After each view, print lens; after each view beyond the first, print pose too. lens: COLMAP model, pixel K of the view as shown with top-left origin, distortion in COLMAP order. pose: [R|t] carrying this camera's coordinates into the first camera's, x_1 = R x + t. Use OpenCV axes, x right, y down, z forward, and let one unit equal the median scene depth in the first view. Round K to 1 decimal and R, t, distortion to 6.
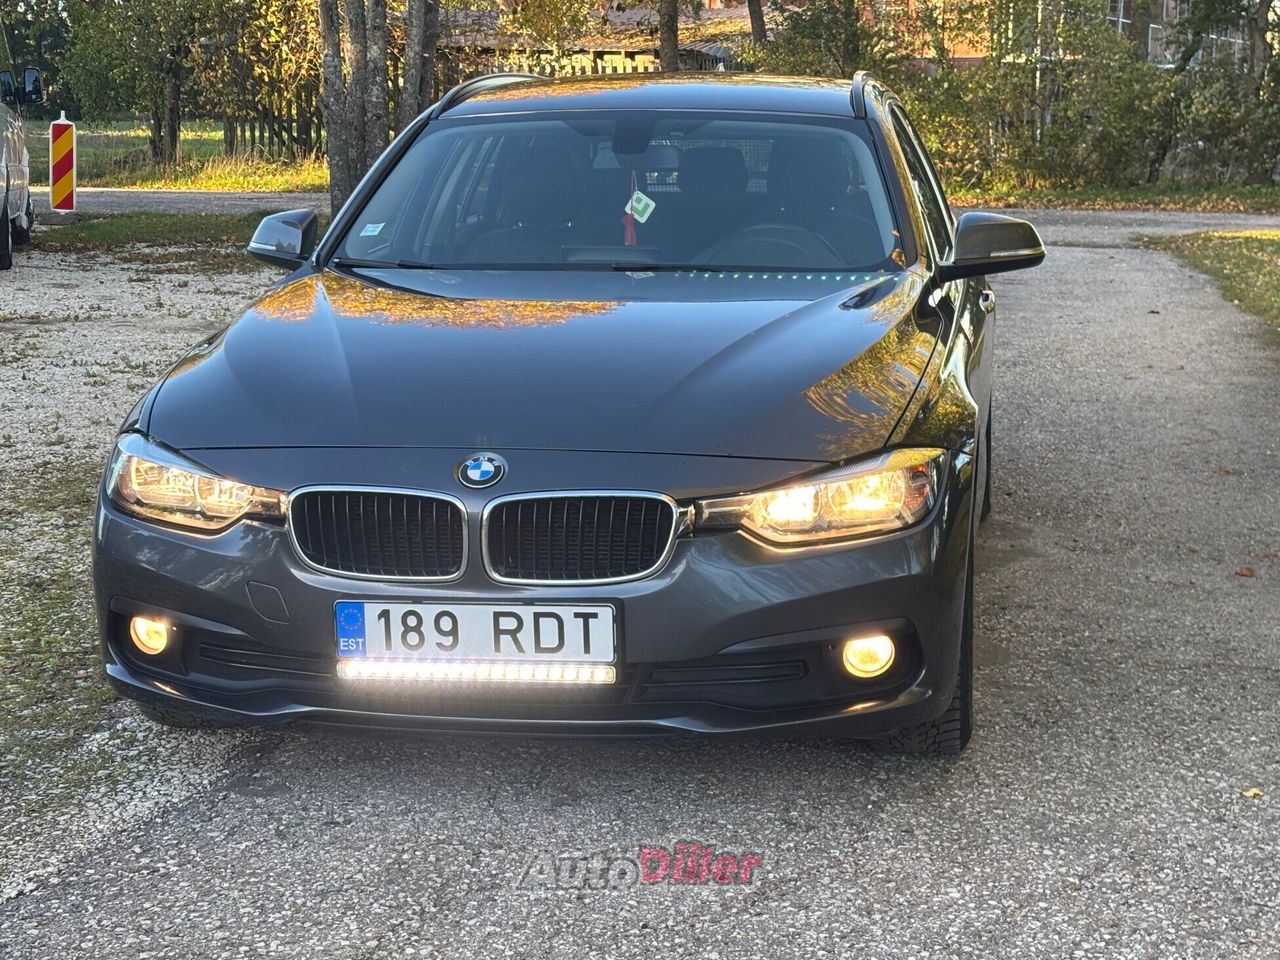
lens RADIAL K [[2442.8, 0, 633.7], [0, 2442.8, 469.9], [0, 0, 1]] dist [0.137239, 0.000000]
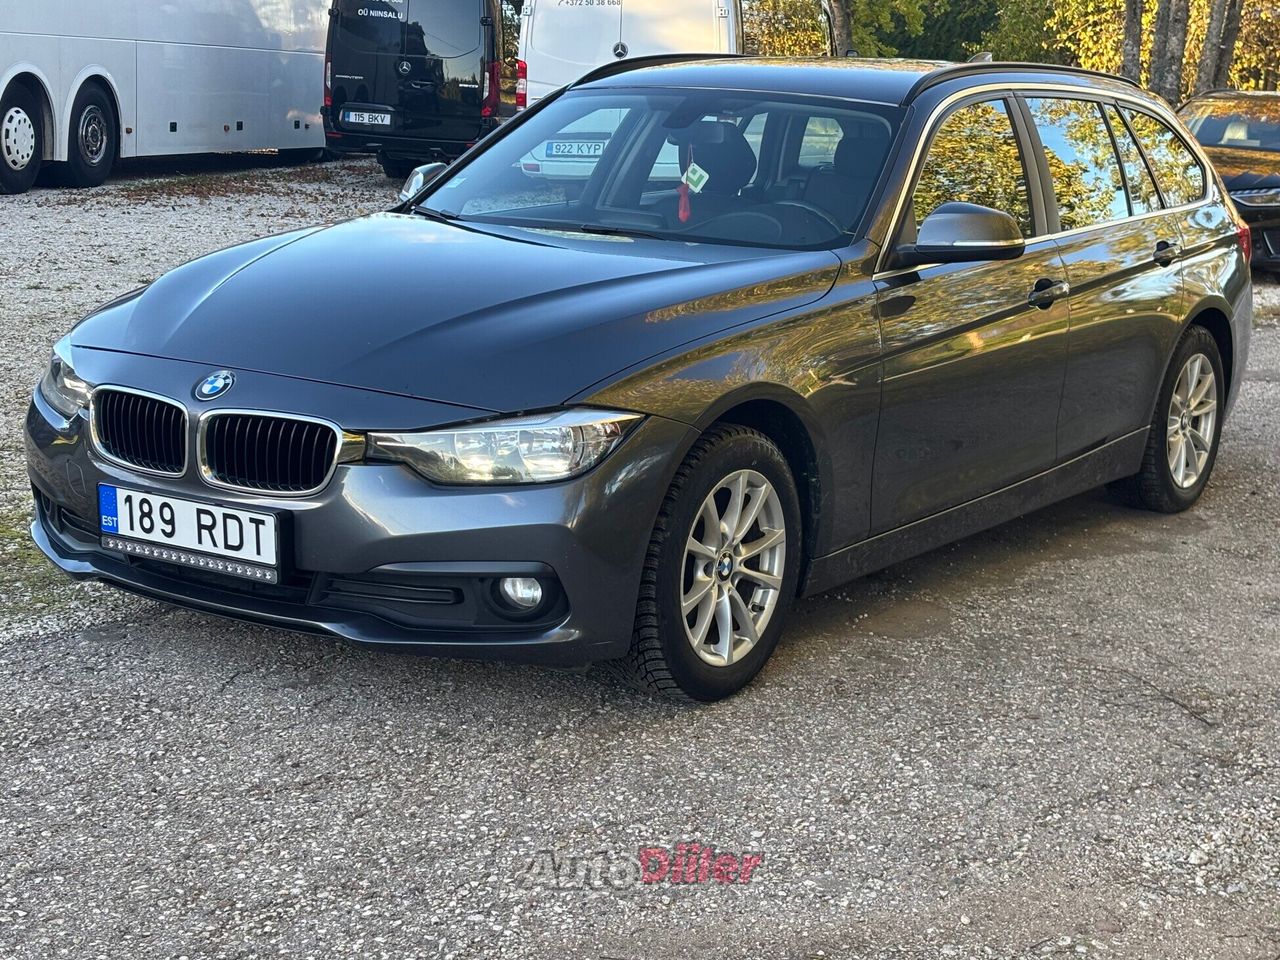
lens RADIAL K [[2147.0, 0, 641.3], [0, 2147.0, 474.5], [0, 0, 1]] dist [0.090640, 0.000000]
pose [[0.903015, 0.118428, -0.412963, 0.542512], [-0.106081, 0.992955, 0.052791, -0.033263], [0.416306, -0.003864, 0.909217, 0.161574]]
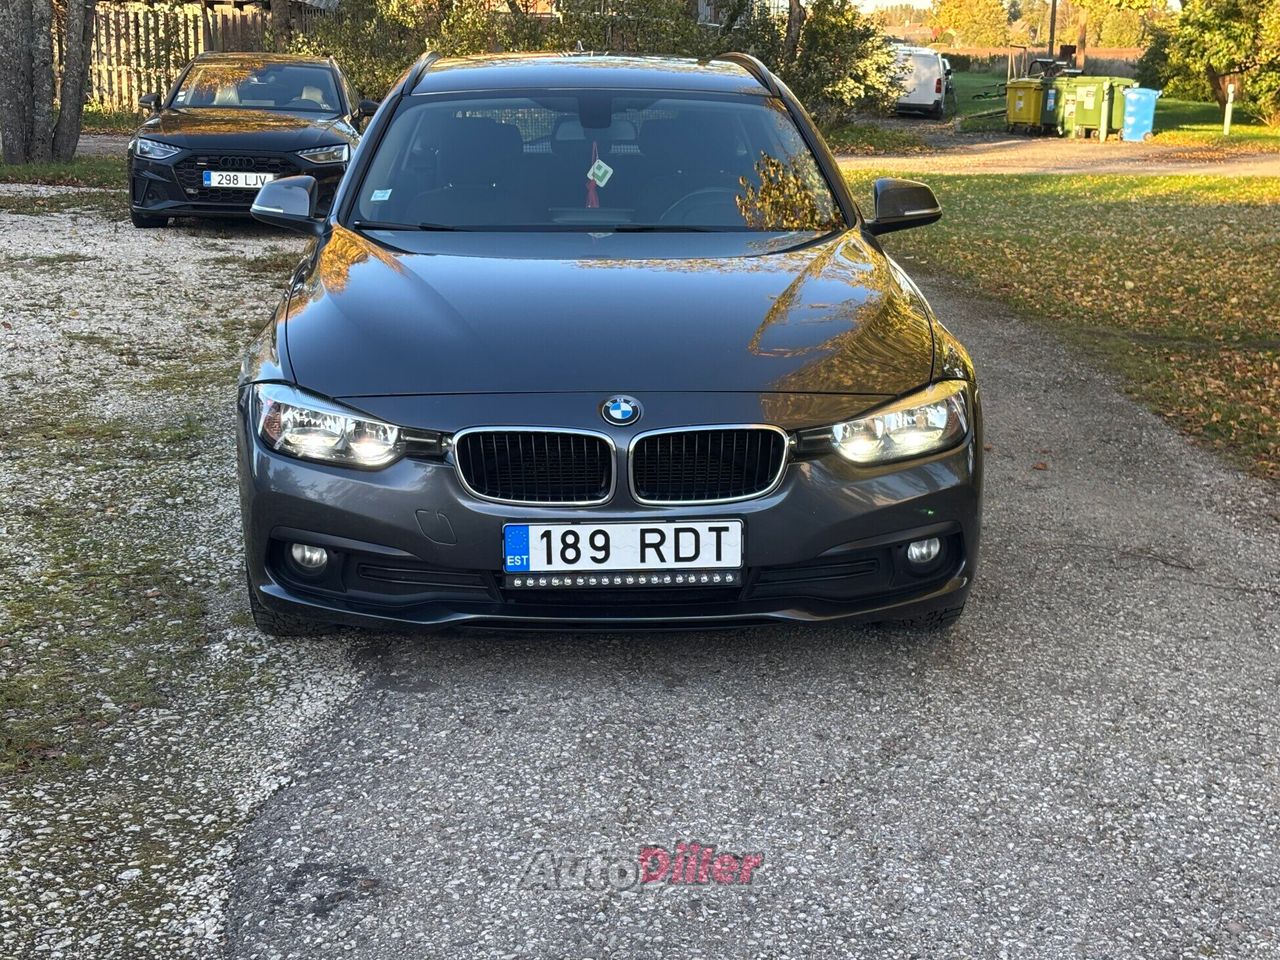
lens RADIAL K [[2147.0, 0, 644.3], [0, 2147.0, 493.5], [0, 0, 1]] dist [0.090640, 0.000000]
pose [[0.978089, -0.034393, 0.205328, -0.266413], [0.022816, 0.998027, 0.058488, -0.020183], [-0.206934, -0.052522, 0.976944, -0.021498]]
